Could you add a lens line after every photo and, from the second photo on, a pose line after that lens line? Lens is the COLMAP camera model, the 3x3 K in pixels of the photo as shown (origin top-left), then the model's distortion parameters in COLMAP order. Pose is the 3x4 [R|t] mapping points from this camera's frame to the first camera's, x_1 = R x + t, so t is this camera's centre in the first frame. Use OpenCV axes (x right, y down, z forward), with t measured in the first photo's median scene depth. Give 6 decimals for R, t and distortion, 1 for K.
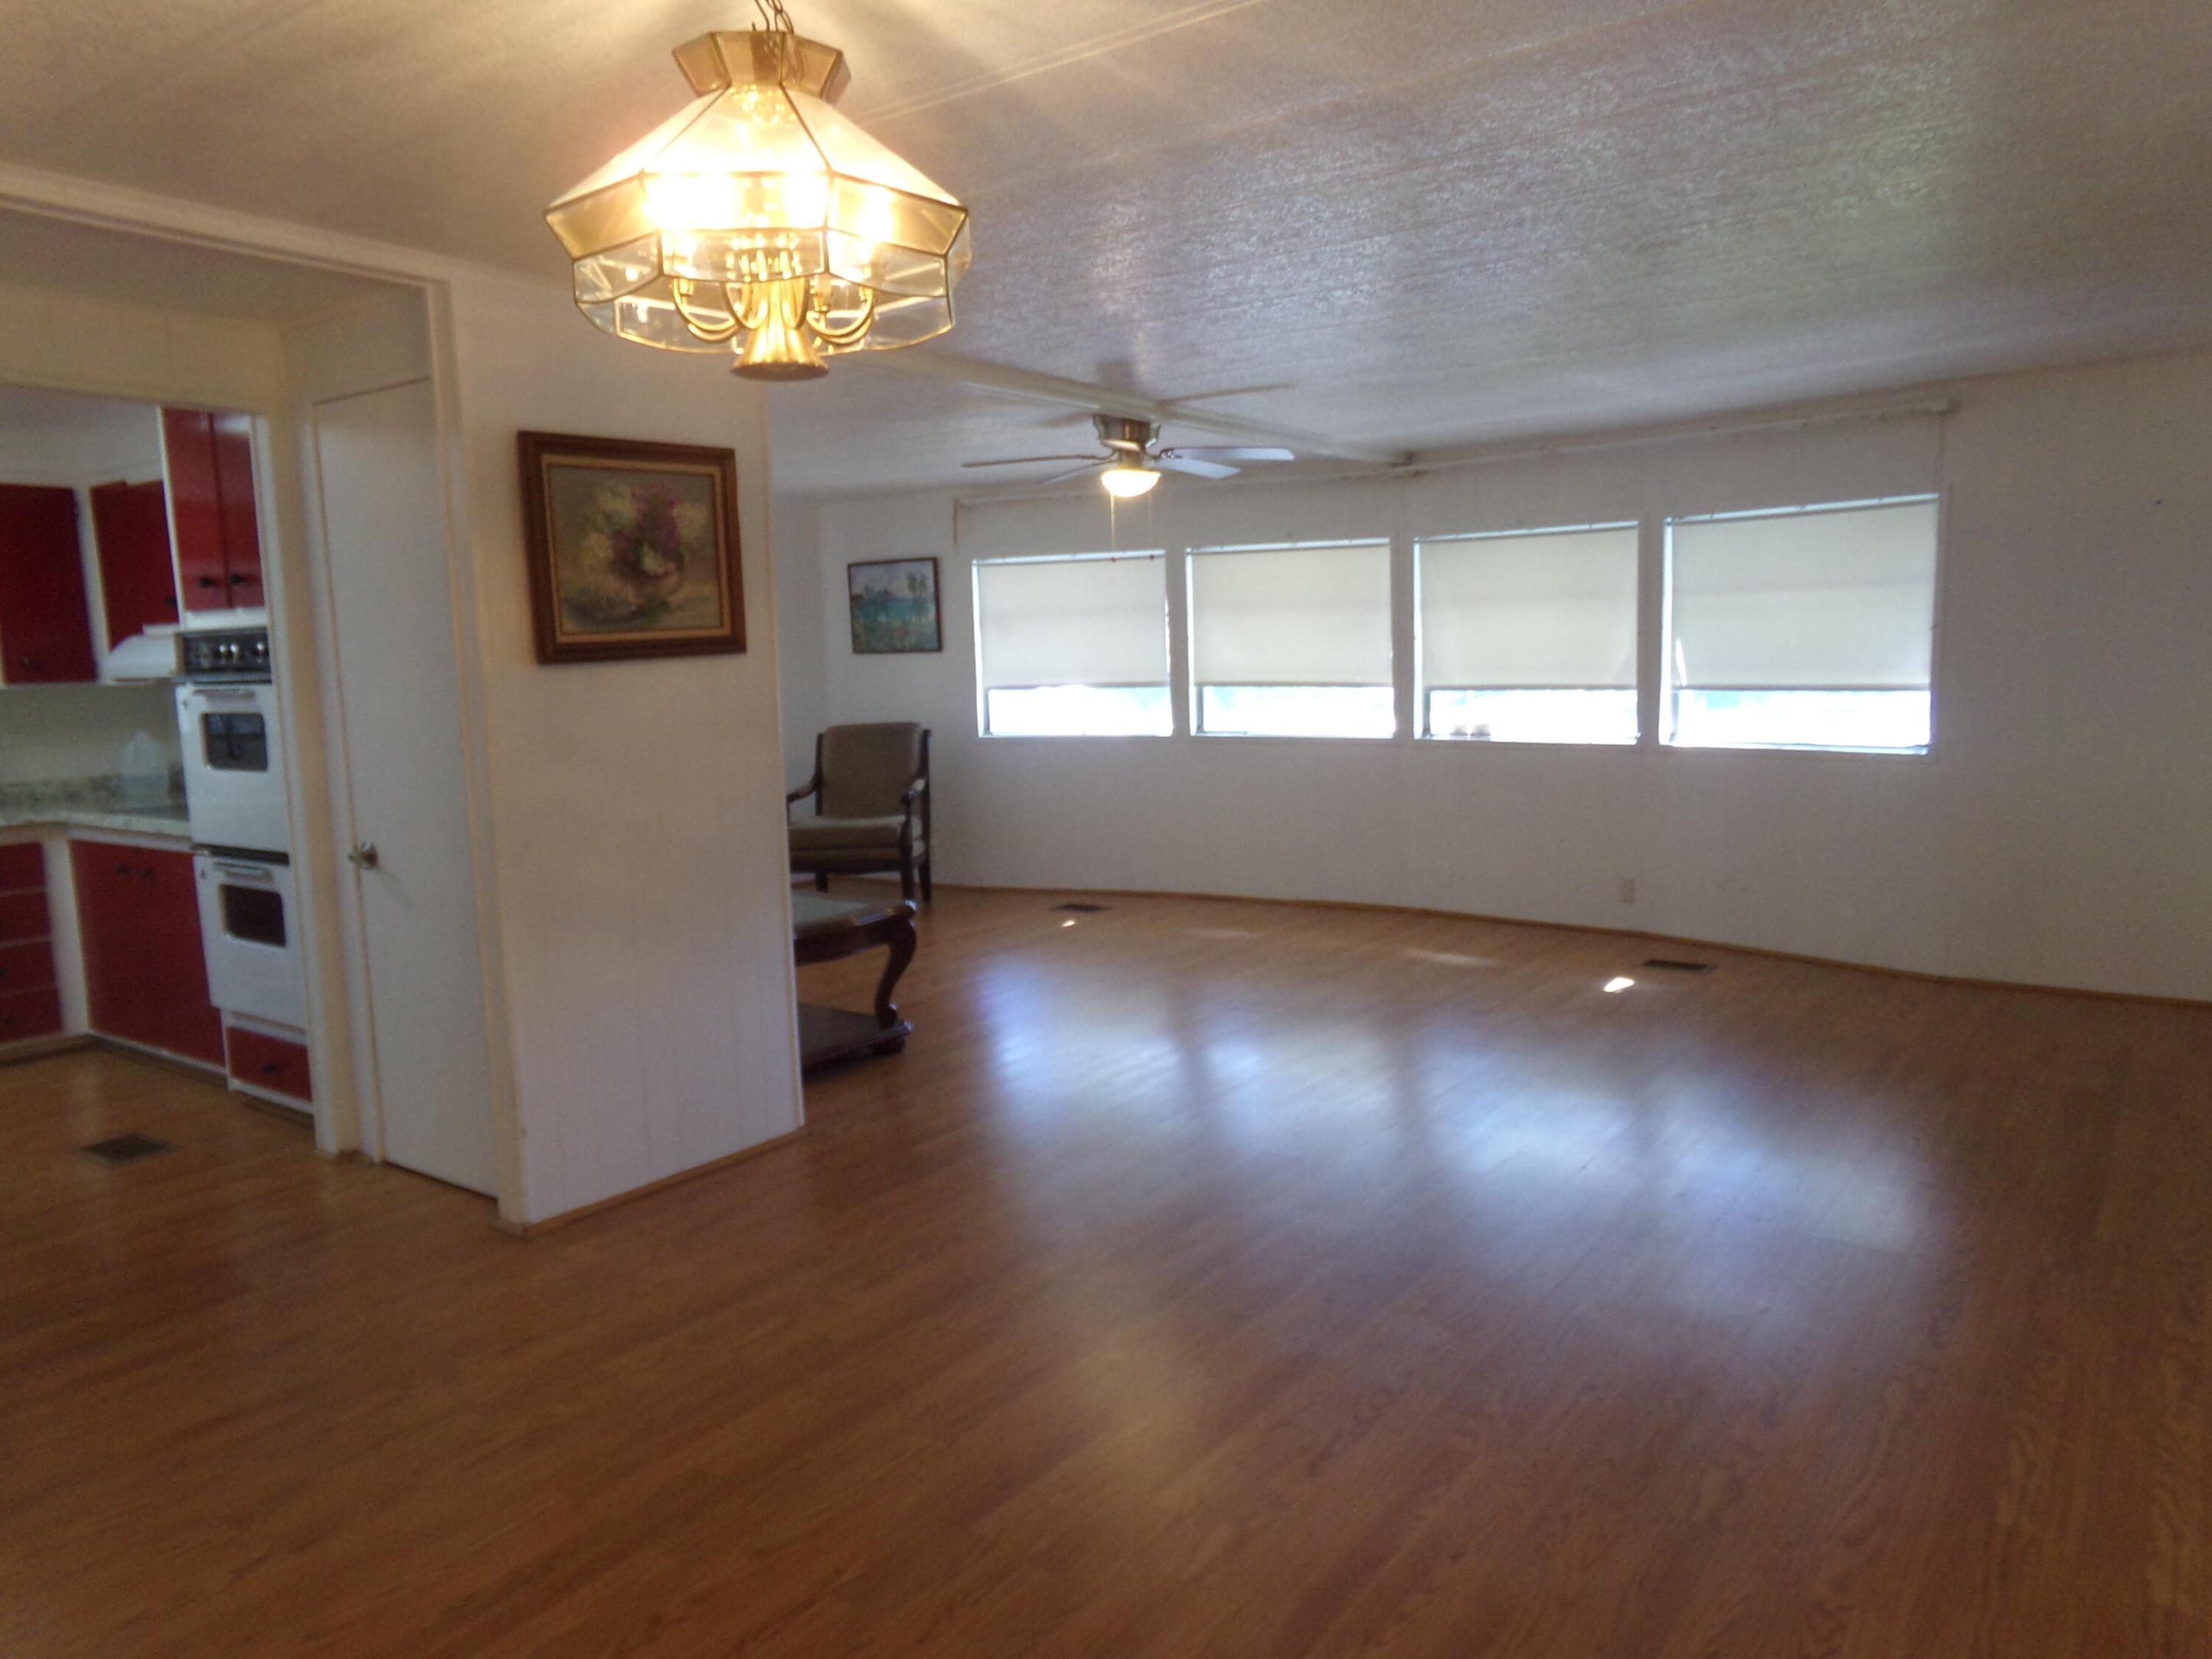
lens RADIAL K [[1546.3, 0, 1110.5], [0, 1546.3, 826.8], [0, 0, 1]] dist [-0.089079, 0.094581]
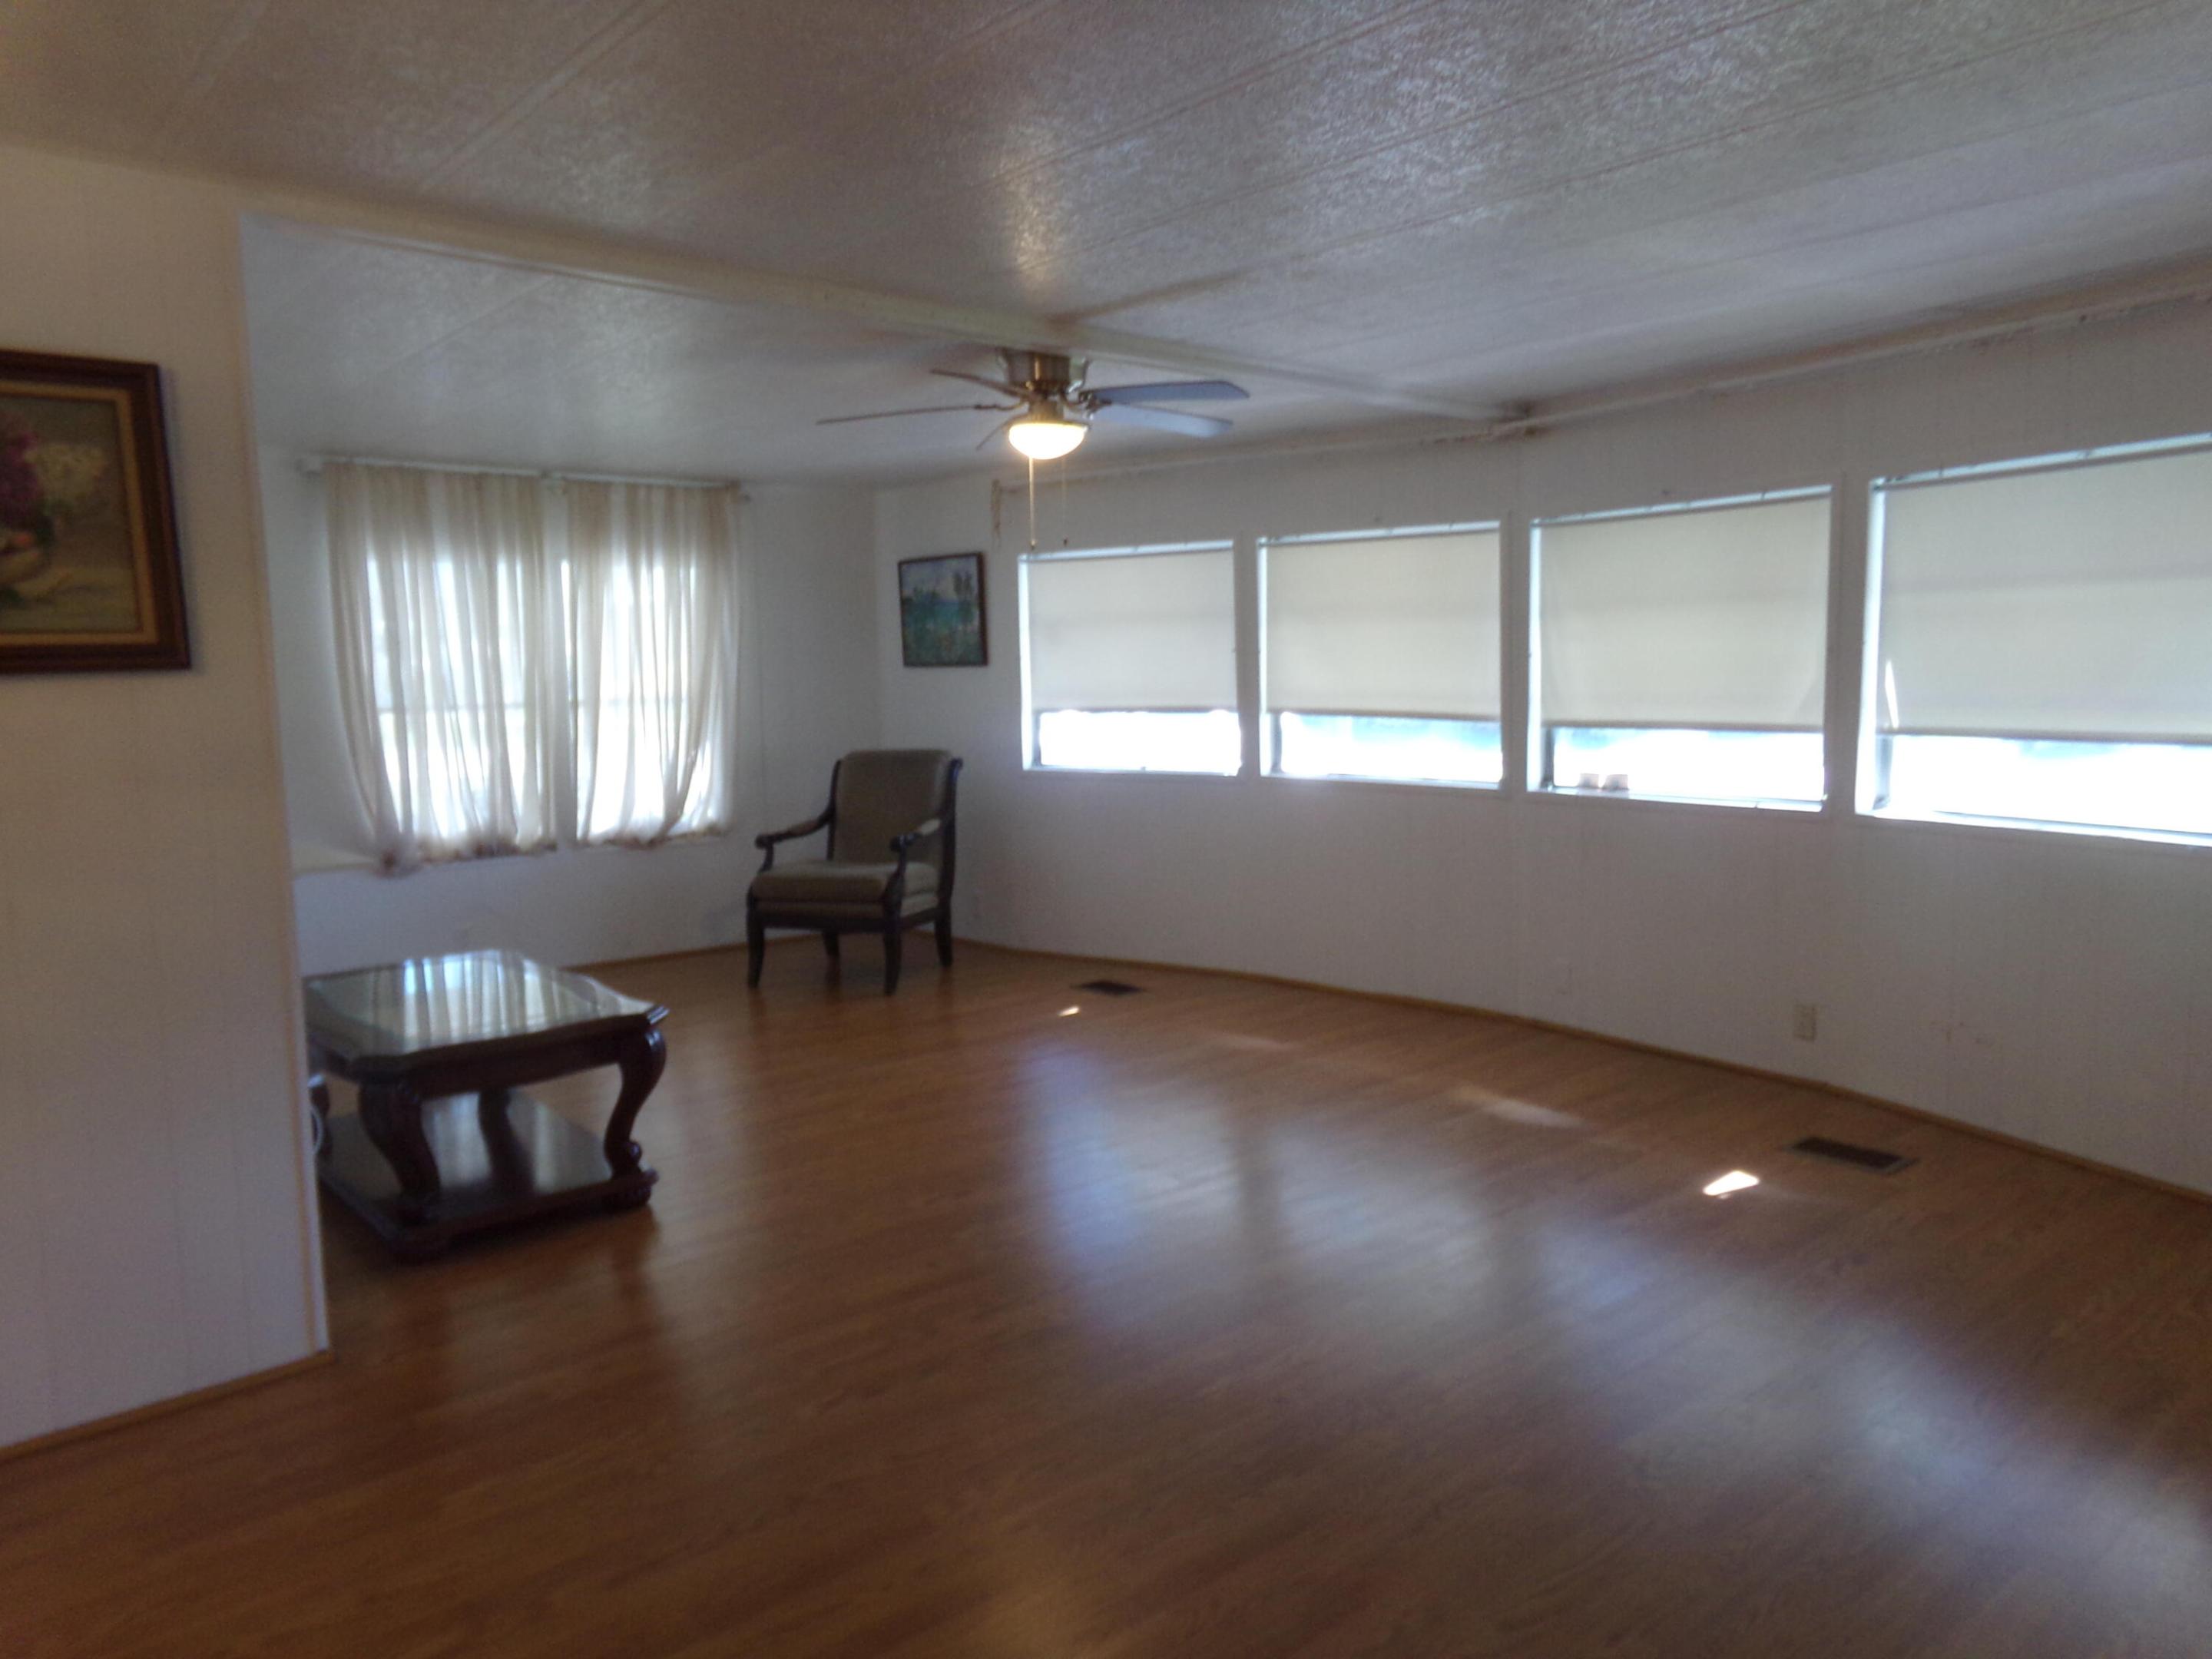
lens RADIAL K [[1538.0, 0, 1111.4], [0, 1538.0, 825.6], [0, 0, 1]] dist [-0.075807, 0.127473]
pose [[0.972811, 0.034953, -0.228947, 0.201310], [-0.036583, 0.999326, -0.002880, -0.036300], [0.228692, 0.011177, 0.973435, 0.278573]]
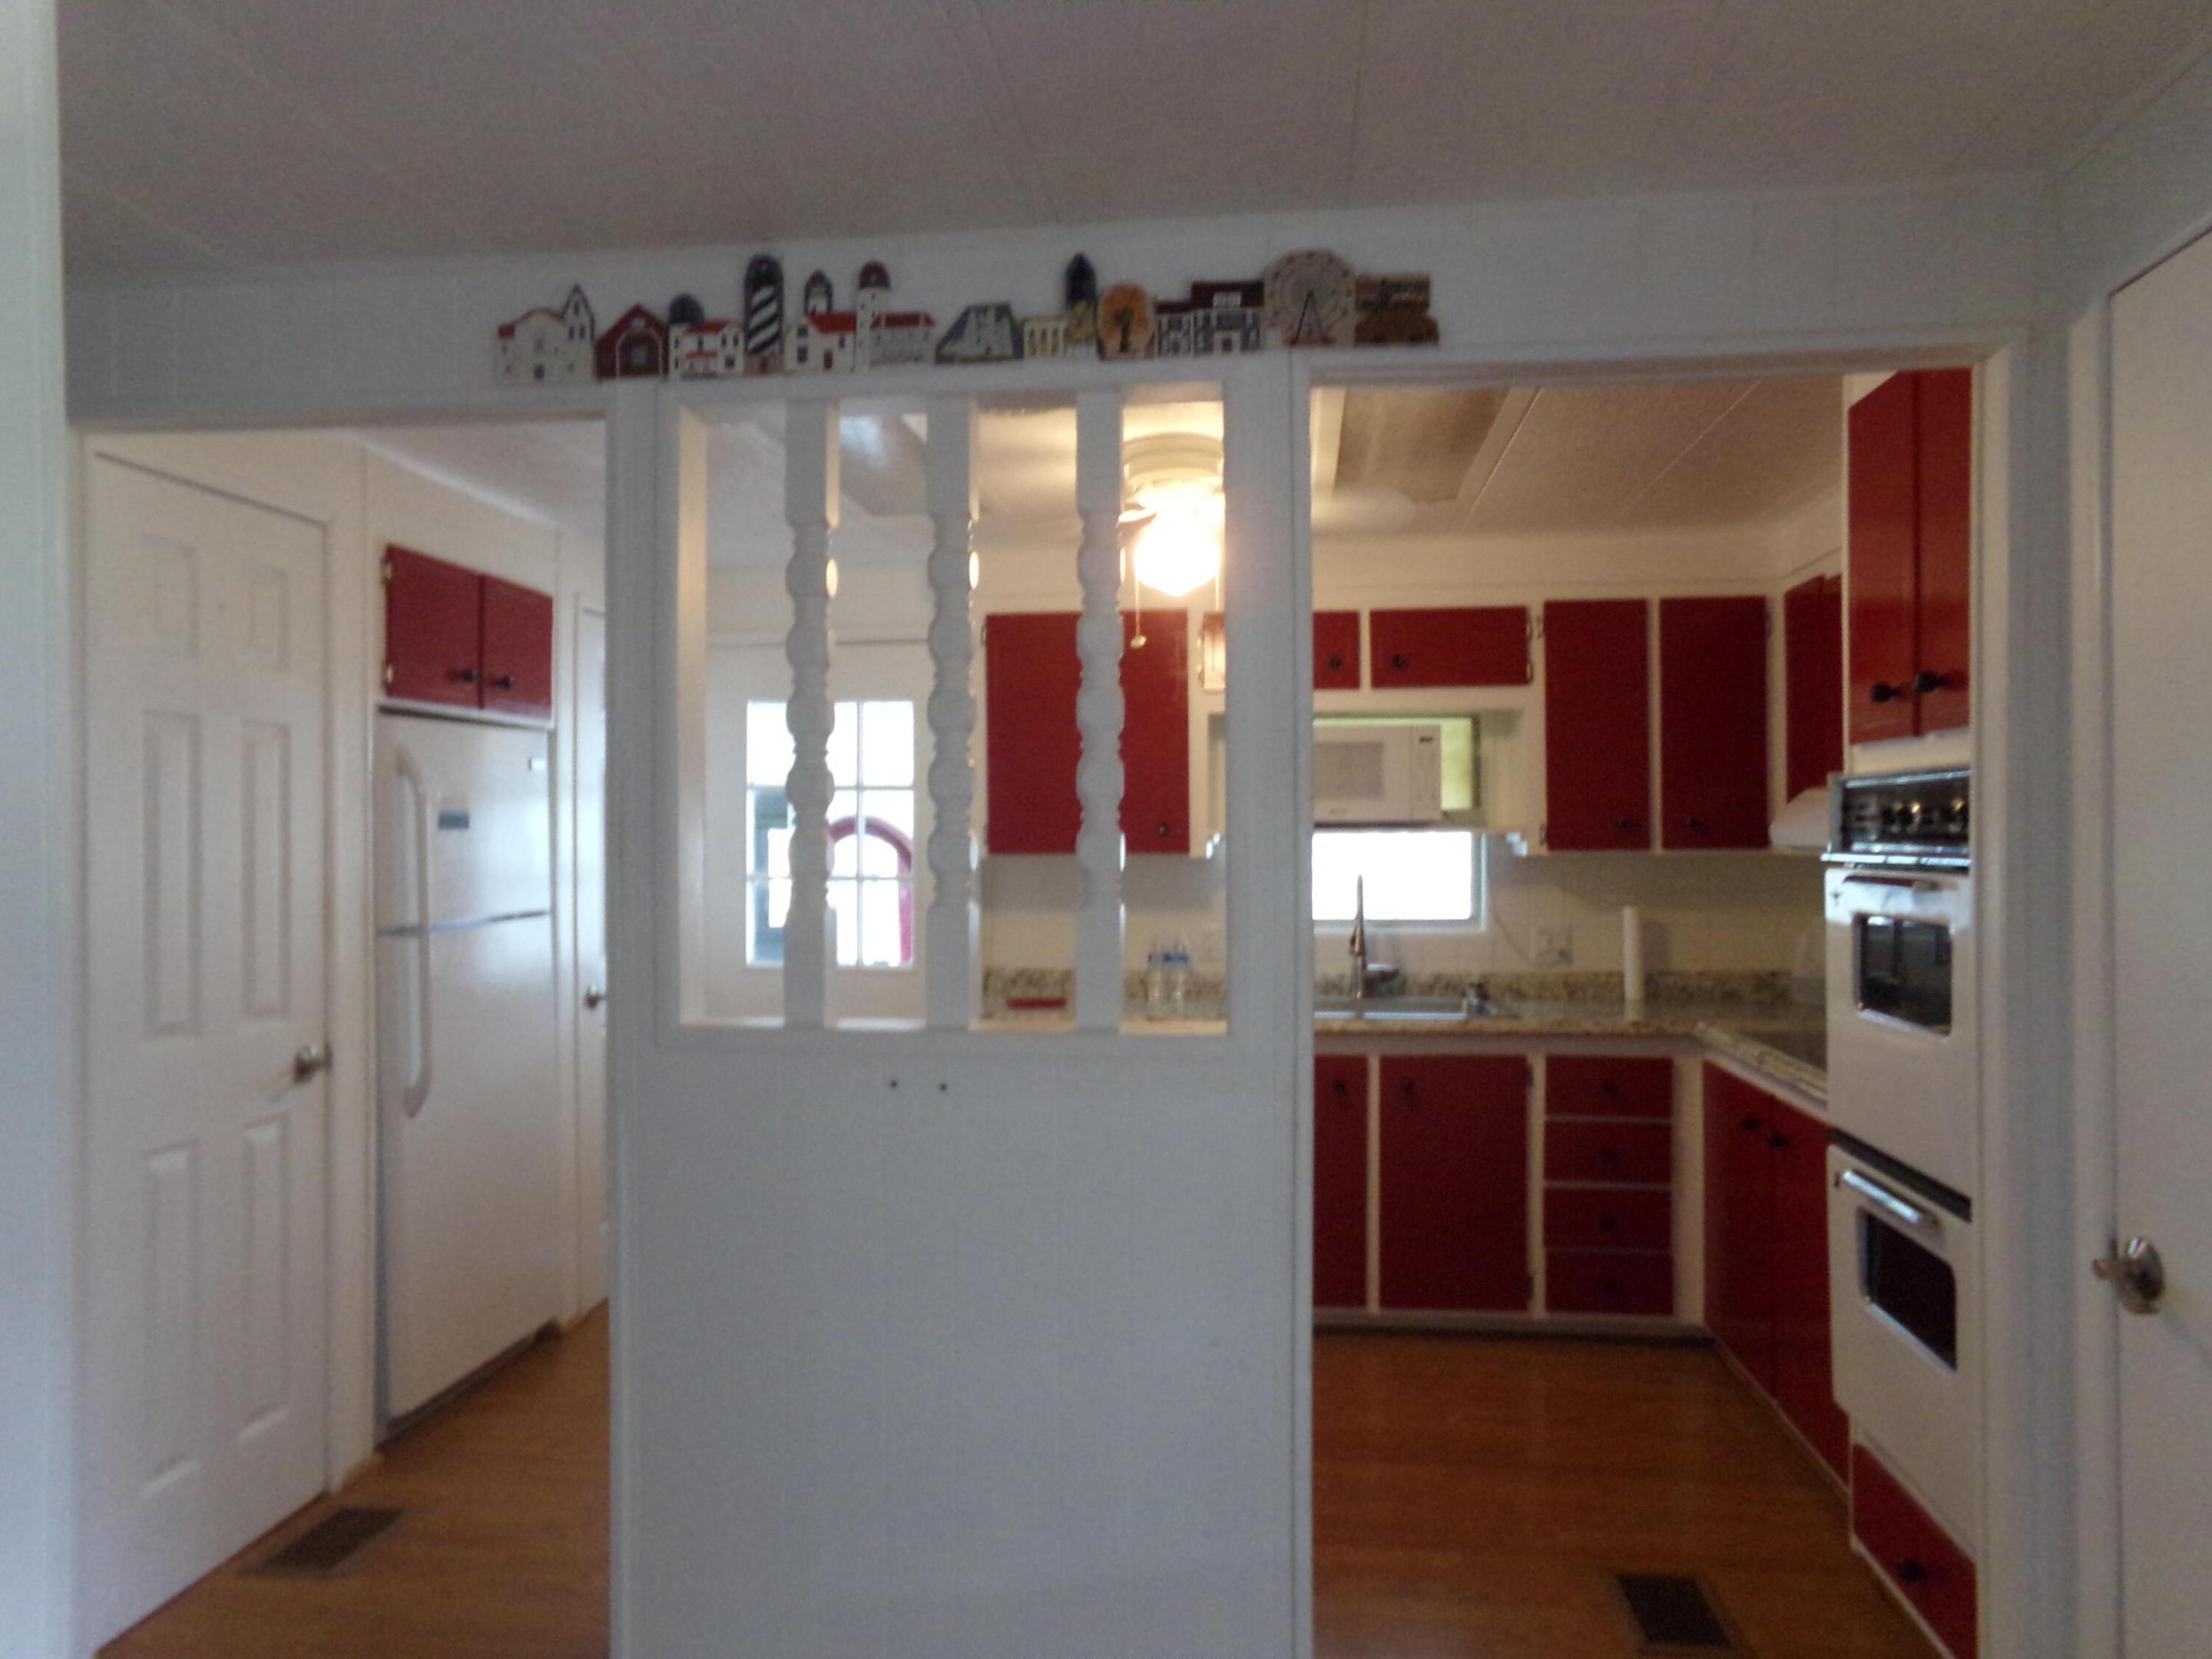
lens RADIAL K [[1546.3, 0, 1110.5], [0, 1546.3, 826.8], [0, 0, 1]] dist [-0.089079, 0.094581]
pose [[0.492703, 0.022578, -0.869905, -0.161142], [-0.111930, 0.993004, -0.037622, -0.038196], [0.862969, 0.115905, 0.491783, 0.320977]]
